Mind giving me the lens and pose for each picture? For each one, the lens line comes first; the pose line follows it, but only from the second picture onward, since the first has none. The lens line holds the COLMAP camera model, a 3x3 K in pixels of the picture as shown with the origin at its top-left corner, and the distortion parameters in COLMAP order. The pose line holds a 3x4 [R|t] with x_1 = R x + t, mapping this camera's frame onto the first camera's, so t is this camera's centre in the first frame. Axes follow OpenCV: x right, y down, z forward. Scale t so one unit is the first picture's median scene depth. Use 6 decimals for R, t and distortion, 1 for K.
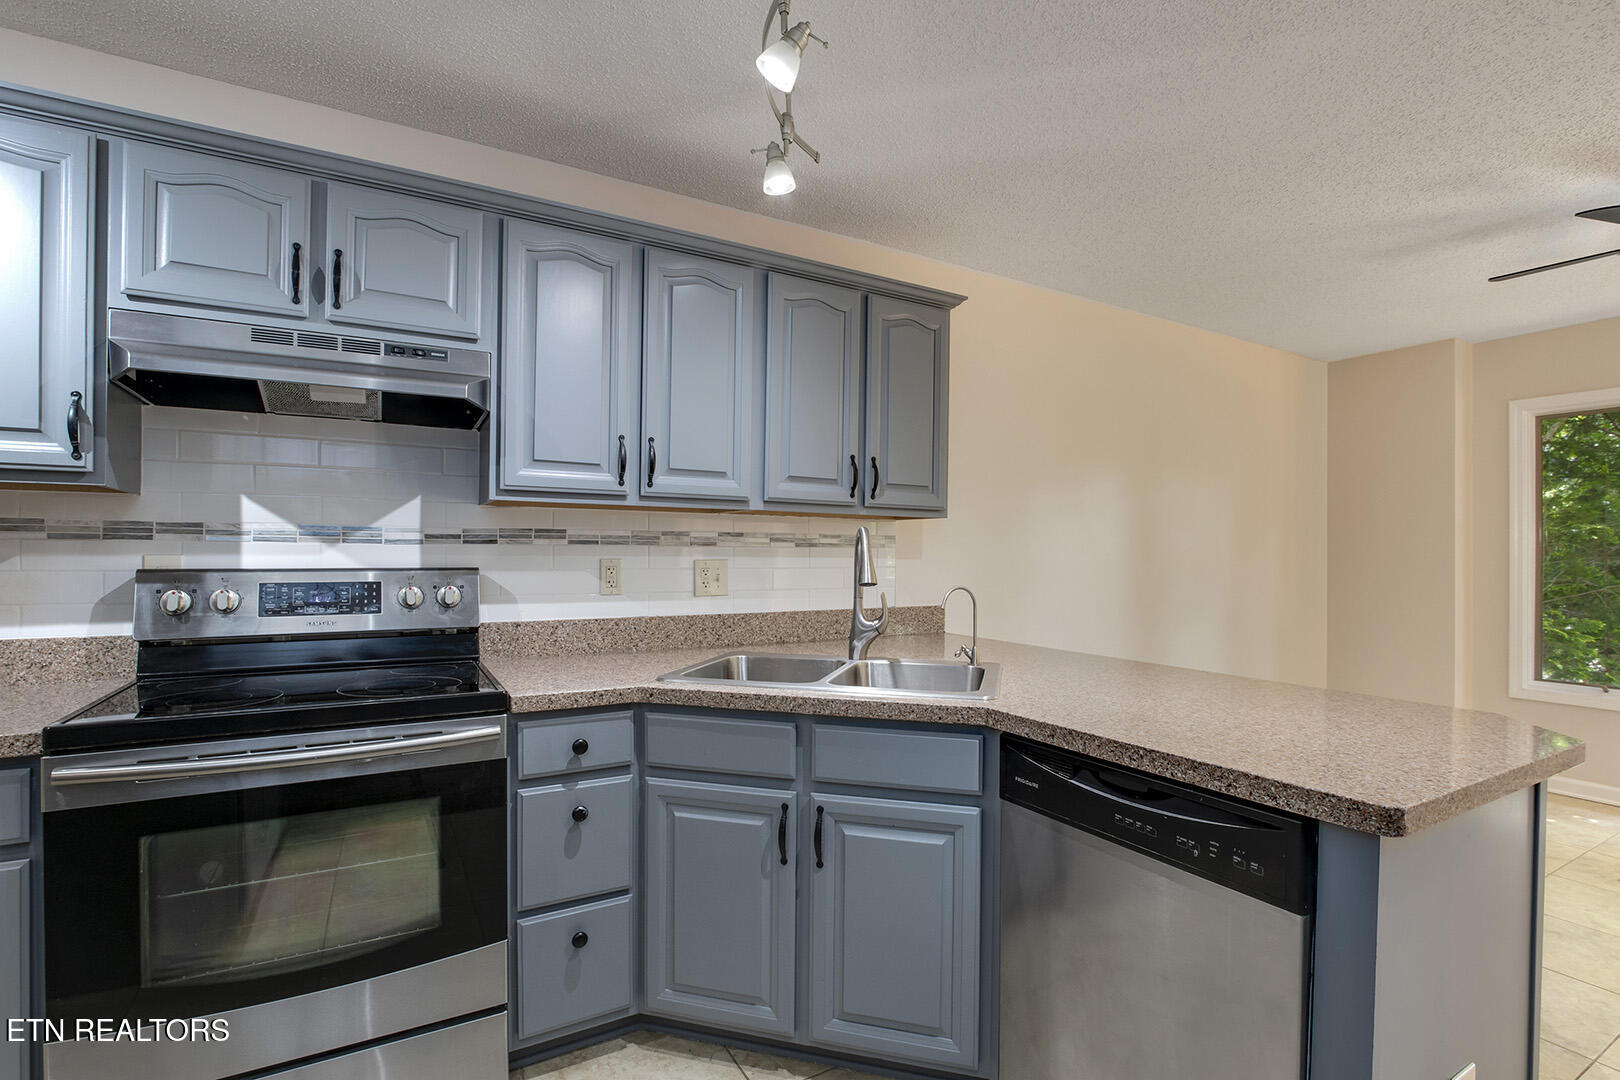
lens RADIAL K [[759.0, 0, 803.8], [0, 759.0, 556.4], [0, 0, 1]] dist [-0.023377, 0.001714]
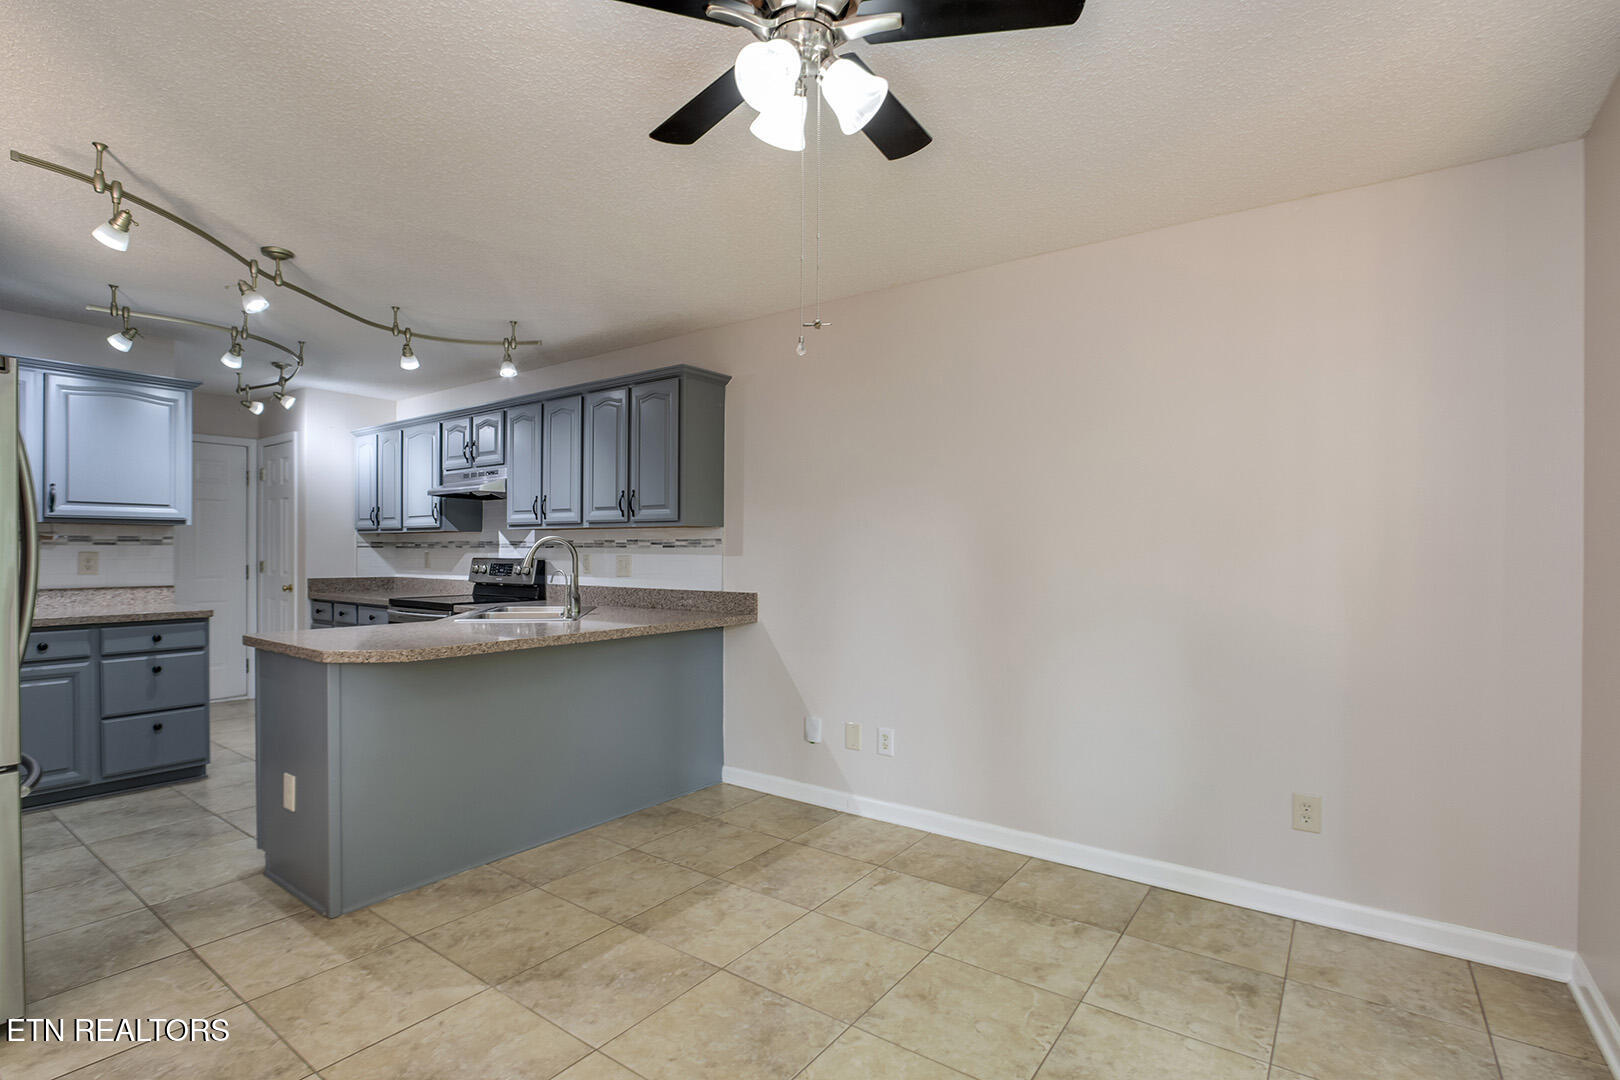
lens RADIAL K [[759.0, 0, 809.2], [0, 759.0, 557.8], [0, 0, 1]] dist [-0.023377, 0.001714]
pose [[0.417918, 0.001417, -0.908484, 1.978294], [-0.006654, 0.999977, -0.001501, 0.010890], [0.908460, 0.006673, 0.417918, 0.801084]]
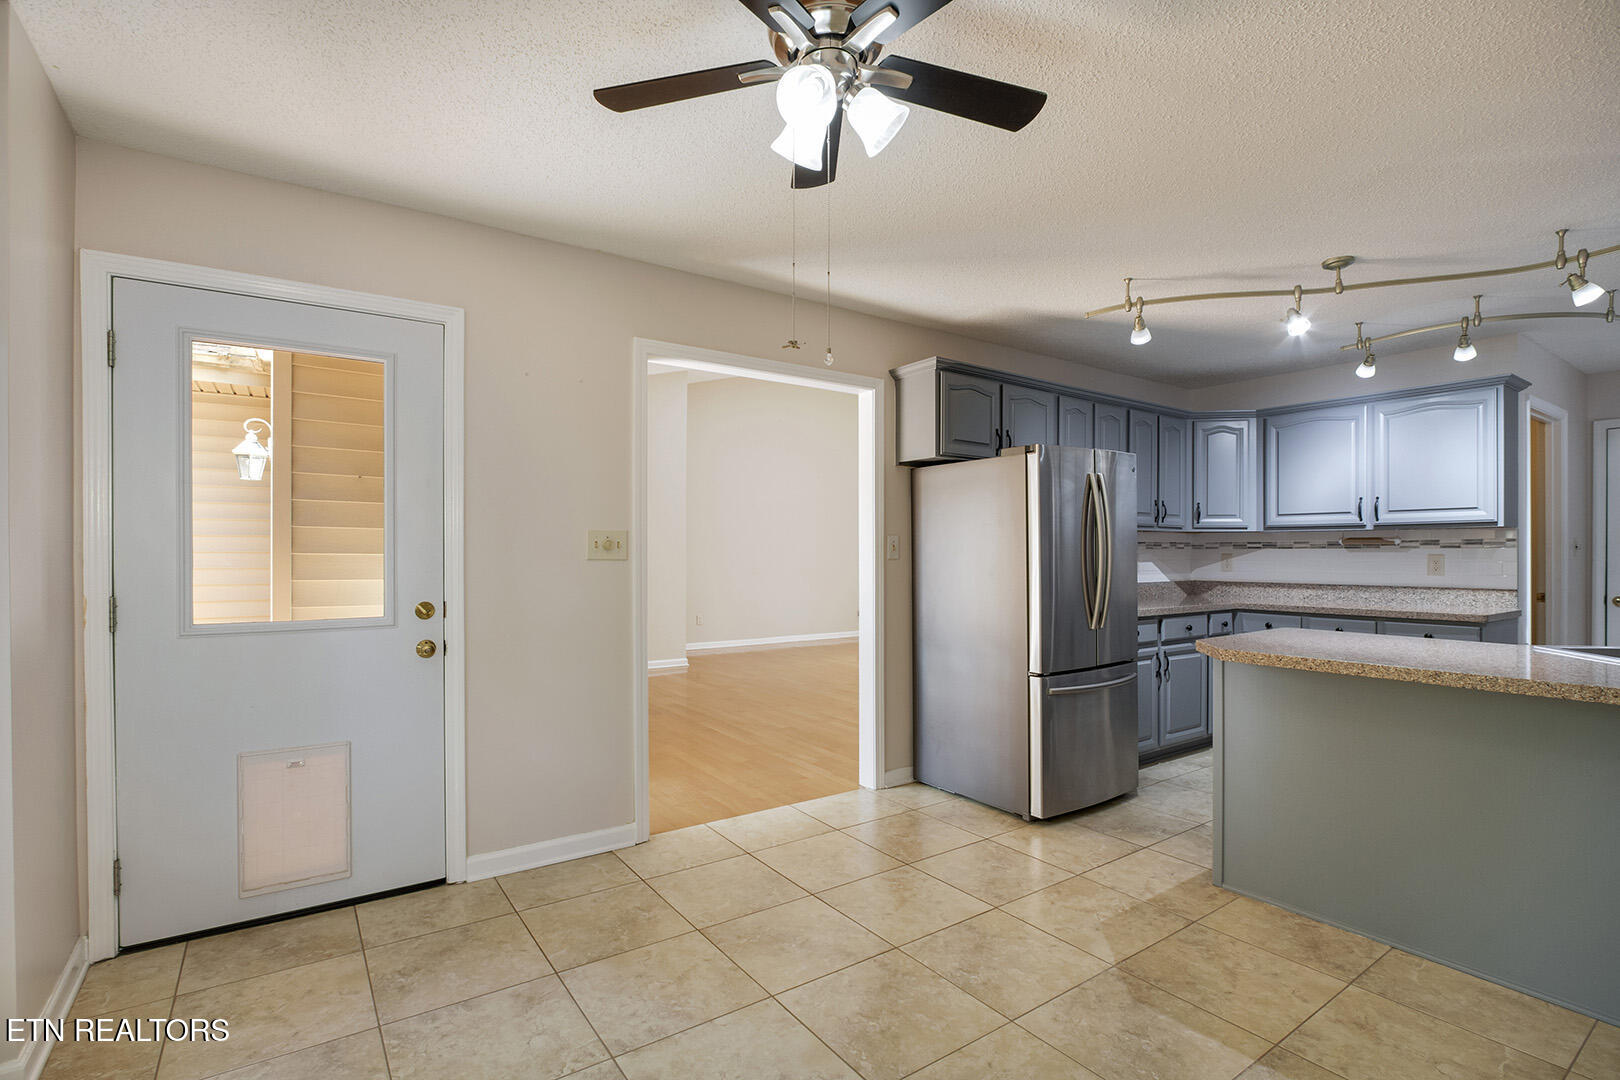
lens RADIAL K [[759.0, 0, 810.7], [0, 759.0, 554.7], [0, 0, 1]] dist [-0.023377, 0.001714]
pose [[-0.995647, -0.007192, -0.092926, 1.426678], [-0.007957, 0.999937, 0.007868, 0.003605], [0.092864, 0.008573, -0.995642, 1.827237]]
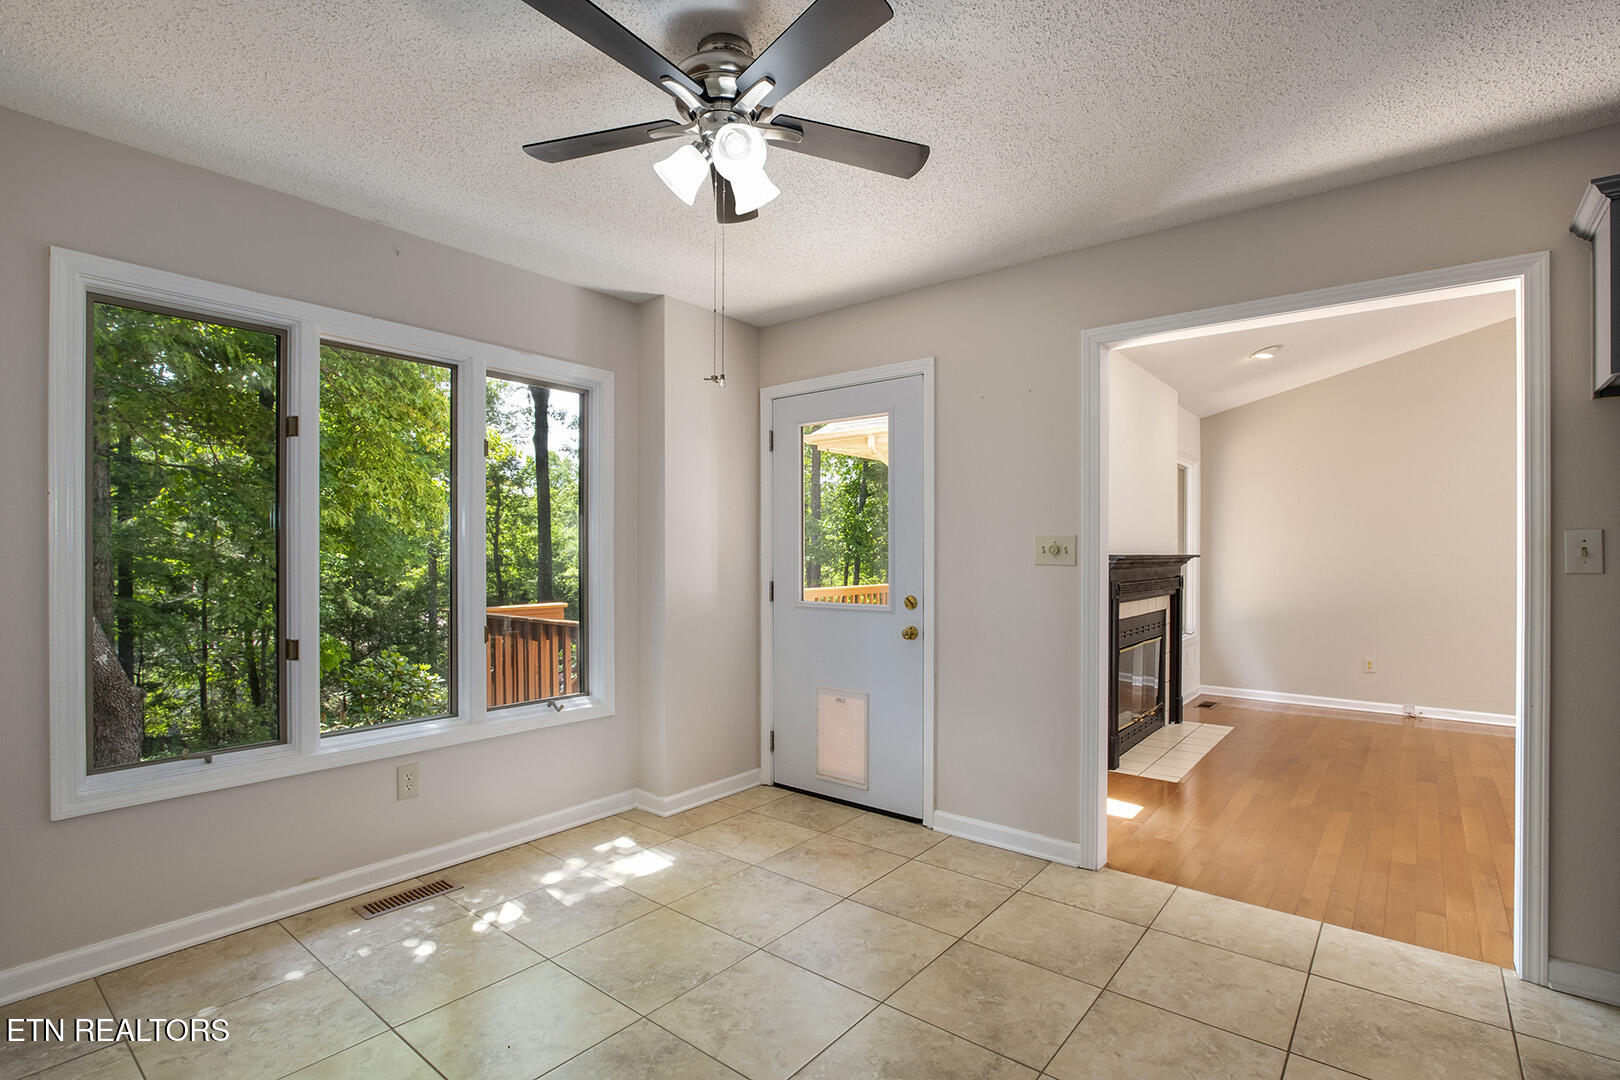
lens RADIAL K [[759.0, 0, 809.3], [0, 759.0, 554.1], [0, 0, 1]] dist [-0.023377, 0.001714]
pose [[-0.369653, -0.007577, 0.929139, 0.528965], [-0.002170, 0.999971, 0.007292, -0.002571], [-0.929167, 0.000679, -0.369659, 1.309904]]
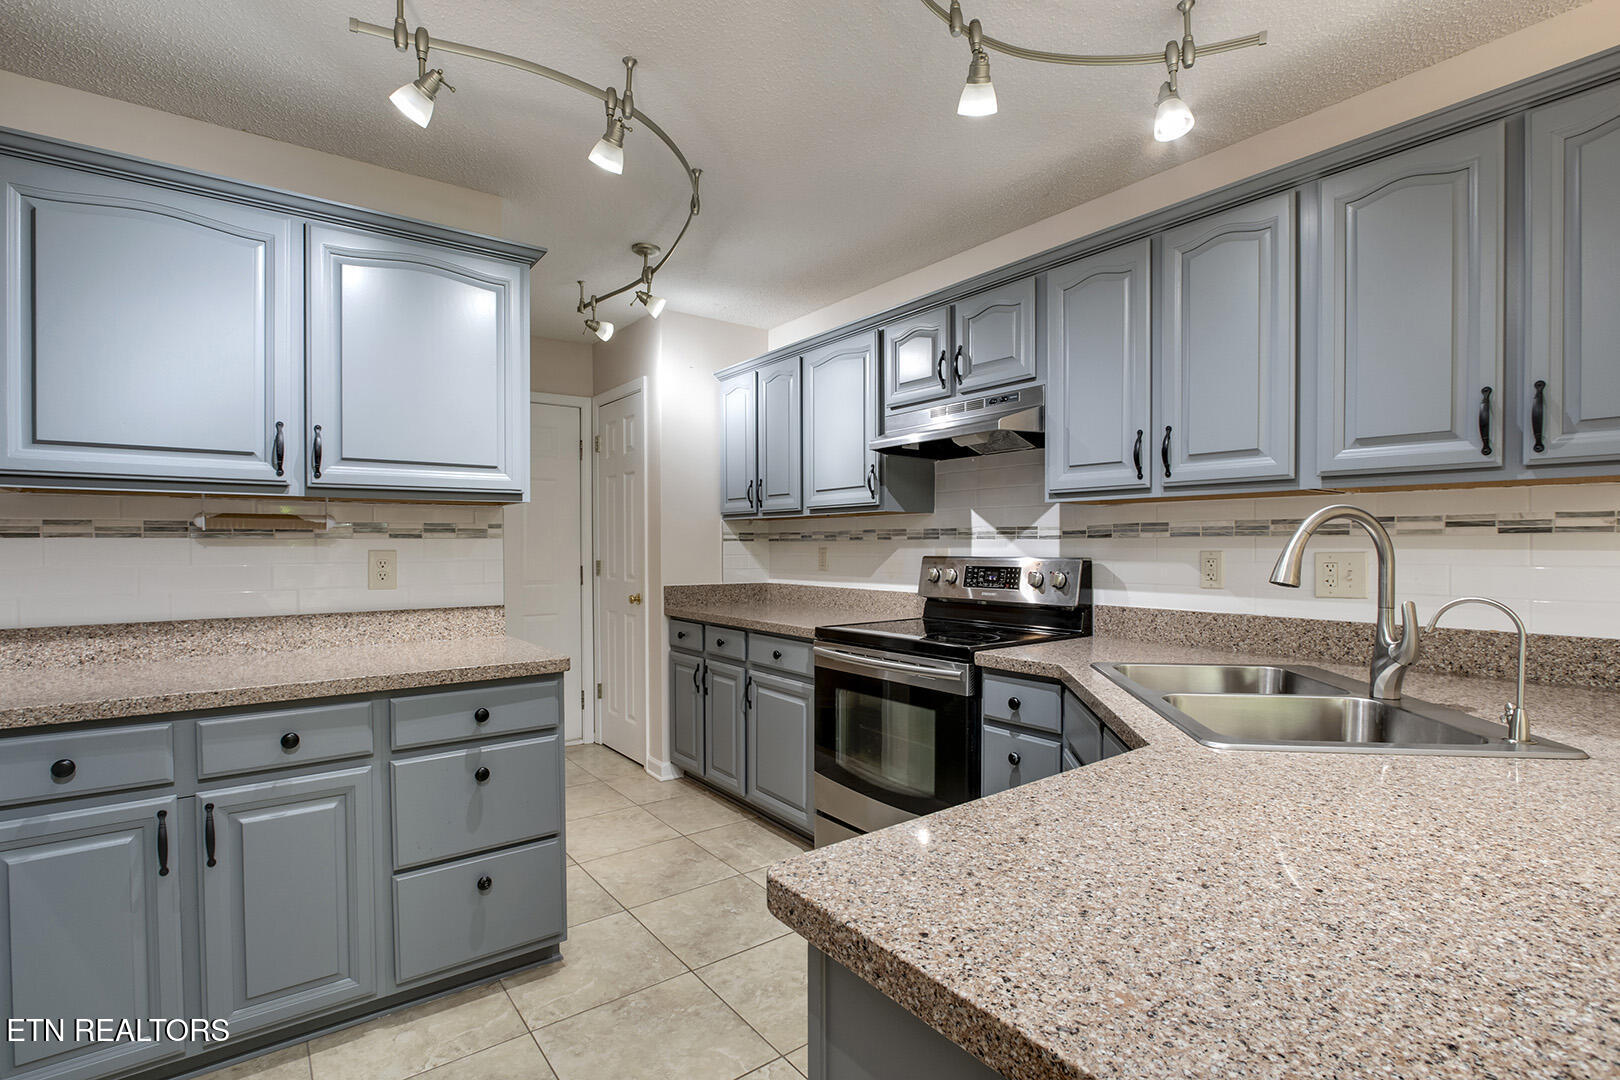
lens RADIAL K [[759.0, 0, 813.7], [0, 759.0, 558.4], [0, 0, 1]] dist [-0.023377, 0.001714]
pose [[0.129636, 0.009606, -0.991515, 0.711557], [-0.002544, 0.999953, 0.009356, 0.005641], [0.991558, 0.001309, 0.129654, 0.424918]]
